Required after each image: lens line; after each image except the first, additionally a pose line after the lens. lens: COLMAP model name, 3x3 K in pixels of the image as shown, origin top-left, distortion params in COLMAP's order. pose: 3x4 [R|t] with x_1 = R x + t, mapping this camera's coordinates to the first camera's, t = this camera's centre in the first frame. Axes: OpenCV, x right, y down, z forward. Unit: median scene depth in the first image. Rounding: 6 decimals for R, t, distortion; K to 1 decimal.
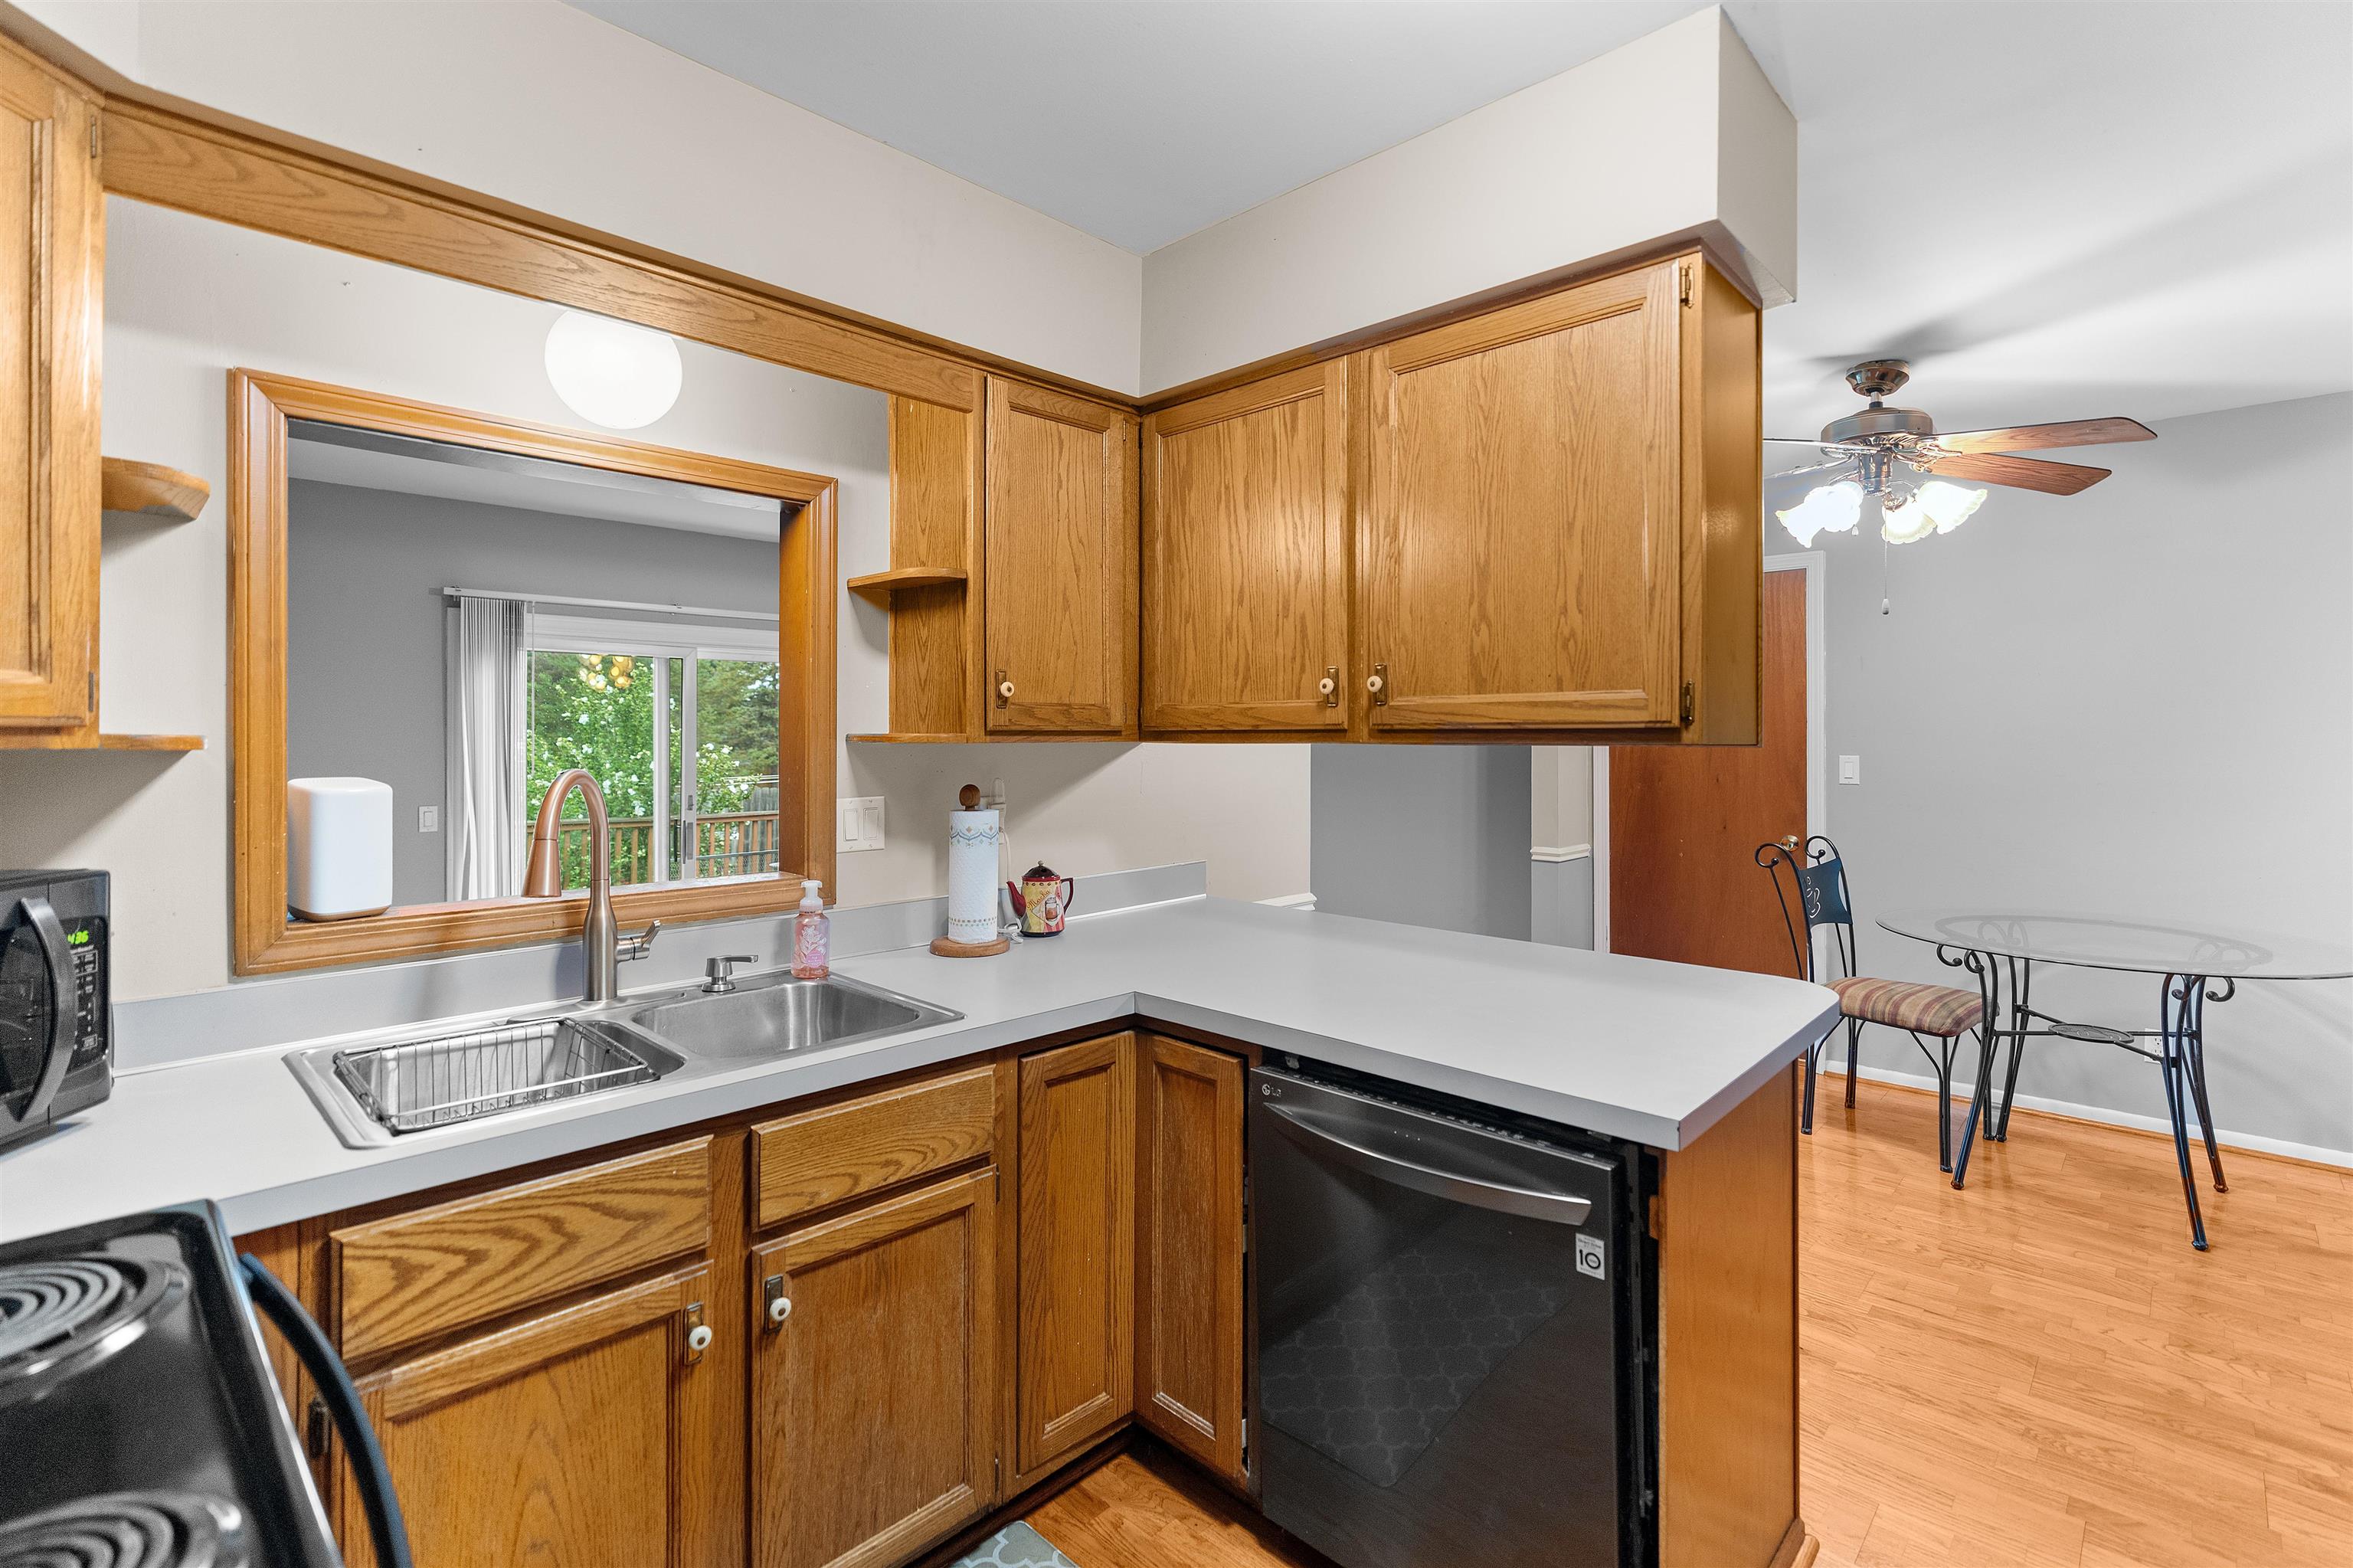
lens RADIAL K [[1059.0, 0, 1190.4], [0, 1059.0, 755.9], [0, 0, 1]] dist [-0.016084, 0.005440]
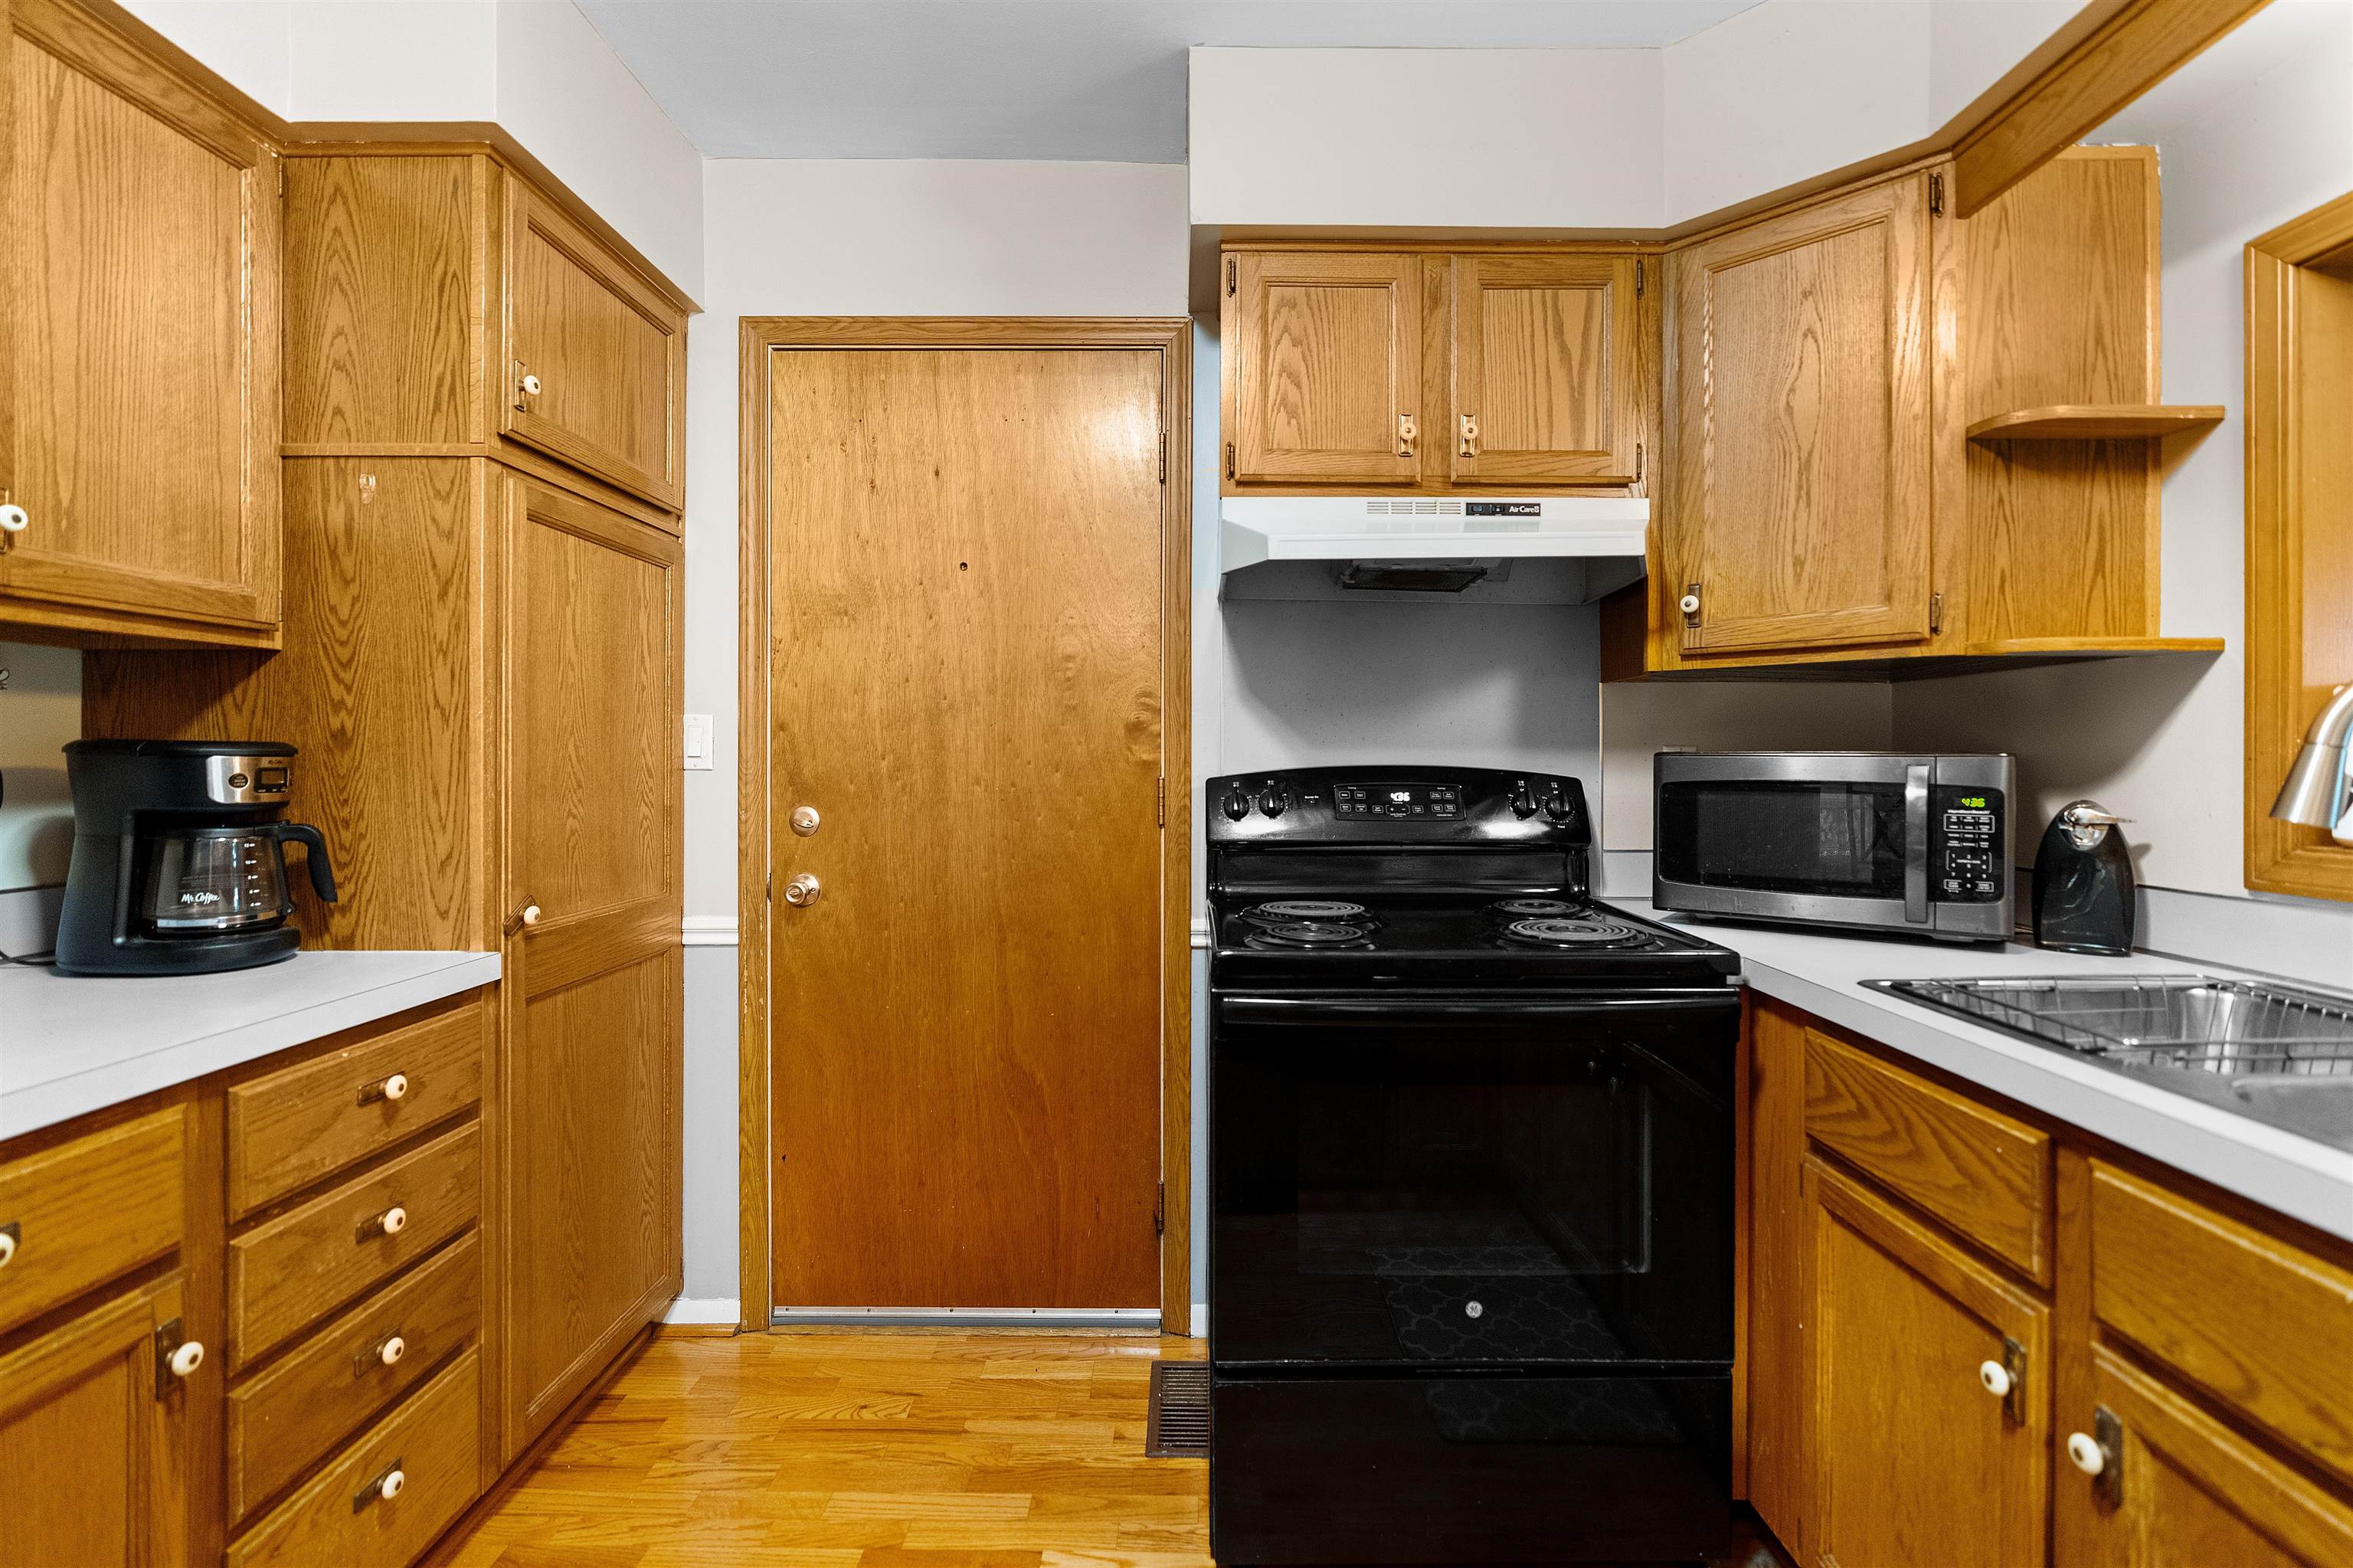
lens RADIAL K [[1059.0, 0, 1190.4], [0, 1059.0, 755.9], [0, 0, 1]] dist [-0.016084, 0.005440]
pose [[-0.725026, -0.000813, -0.688721, 0.463011], [-0.011024, 0.999885, 0.010425, 0.099168], [0.688633, 0.015151, -0.724952, 1.110460]]
